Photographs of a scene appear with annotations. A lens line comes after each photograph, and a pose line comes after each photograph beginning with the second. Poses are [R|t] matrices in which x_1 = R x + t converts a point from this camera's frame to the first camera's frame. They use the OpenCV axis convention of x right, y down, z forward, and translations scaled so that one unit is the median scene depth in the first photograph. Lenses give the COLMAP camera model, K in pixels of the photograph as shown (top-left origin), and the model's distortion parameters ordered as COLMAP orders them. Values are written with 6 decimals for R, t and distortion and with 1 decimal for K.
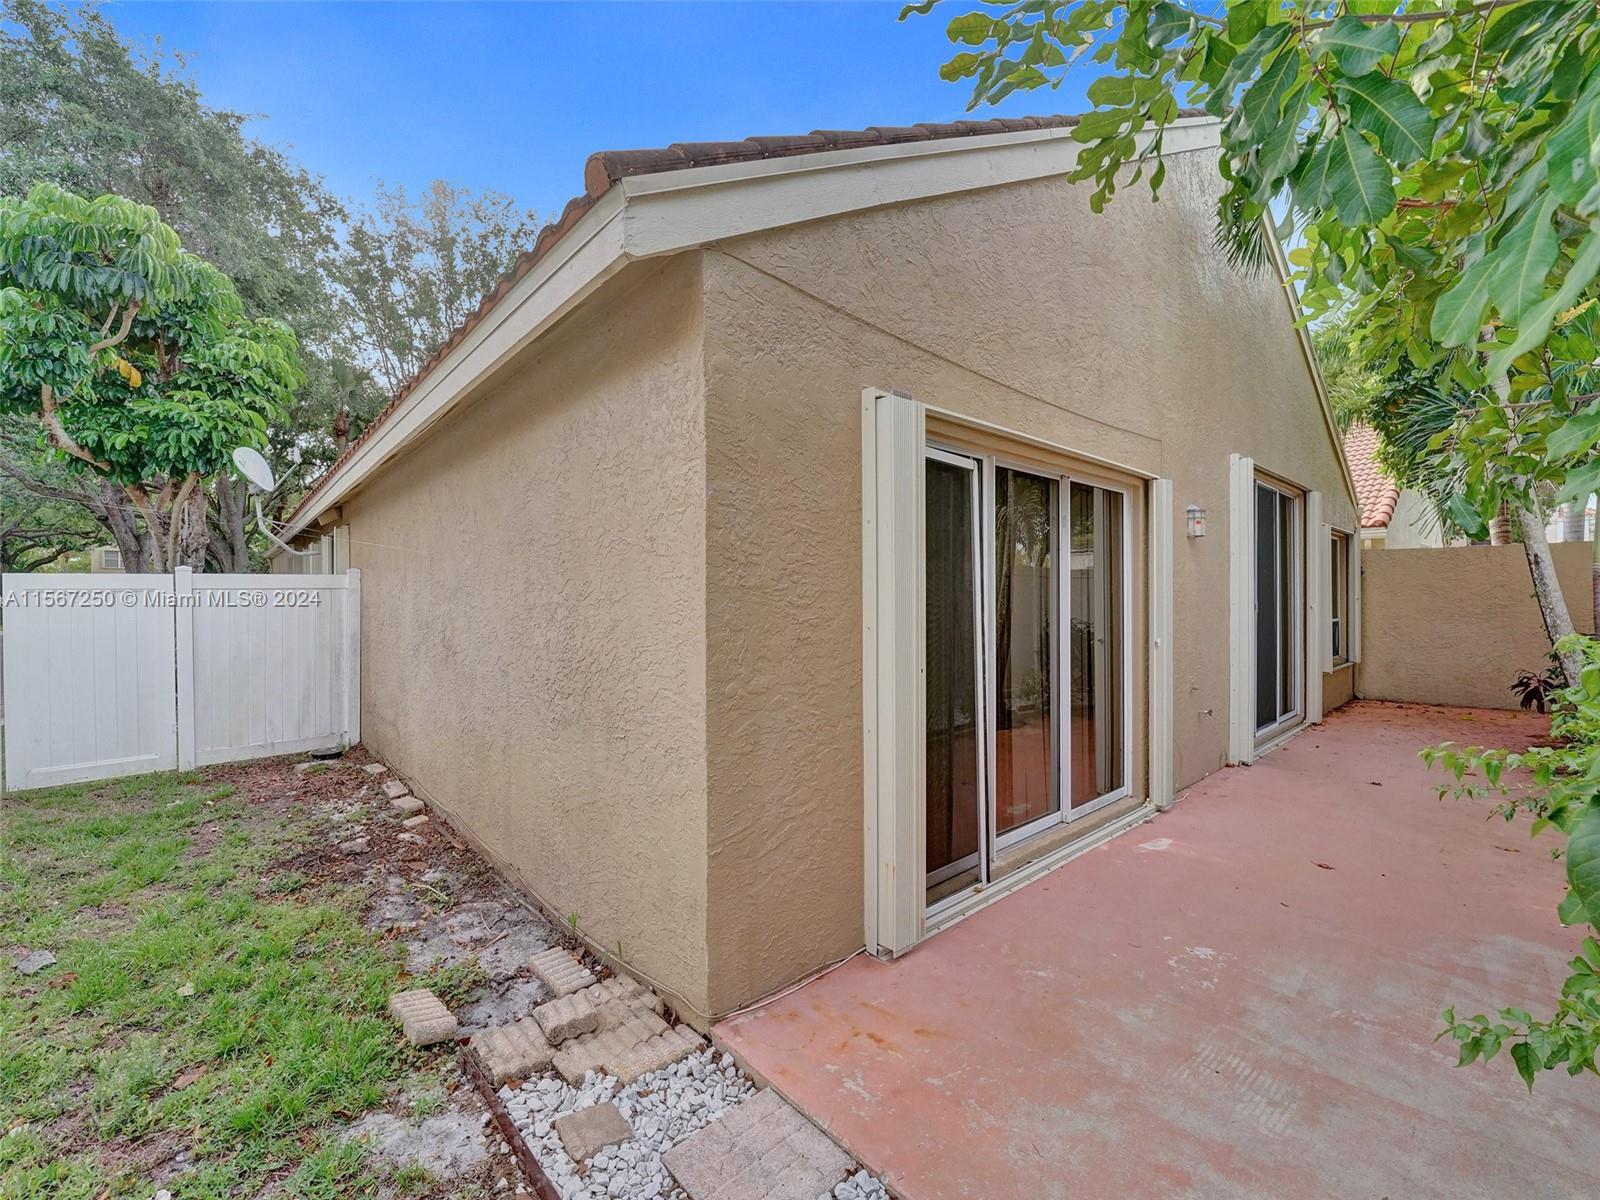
lens RADIAL K [[673.7, 0, 795.9], [0, 673.7, 598.2], [0, 0, 1]] dist [-0.024197, 0.000174]
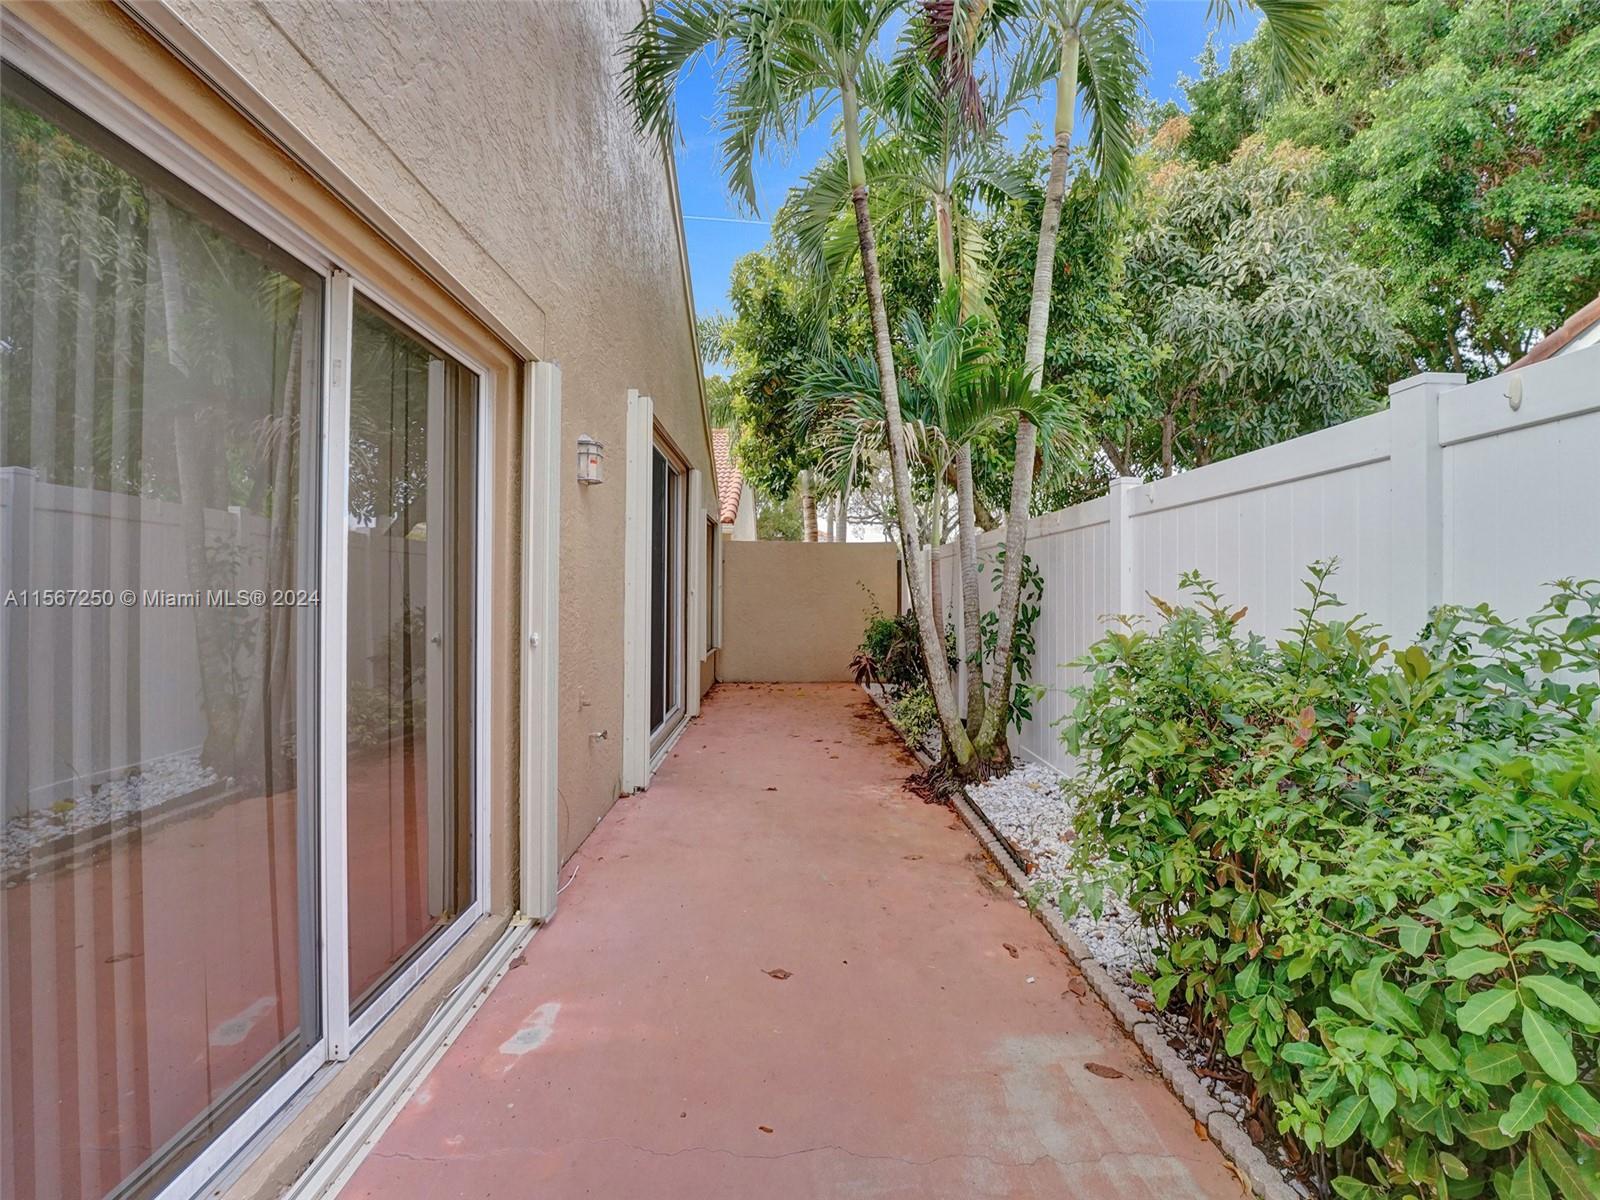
lens RADIAL K [[673.7, 0, 795.9], [0, 673.7, 598.2], [0, 0, 1]] dist [-0.024197, 0.000174]
pose [[0.646631, 0.004617, 0.762789, 0.229598], [-0.013695, 0.999891, 0.005558, 0.022778], [-0.762680, -0.014040, 0.646624, 0.425858]]
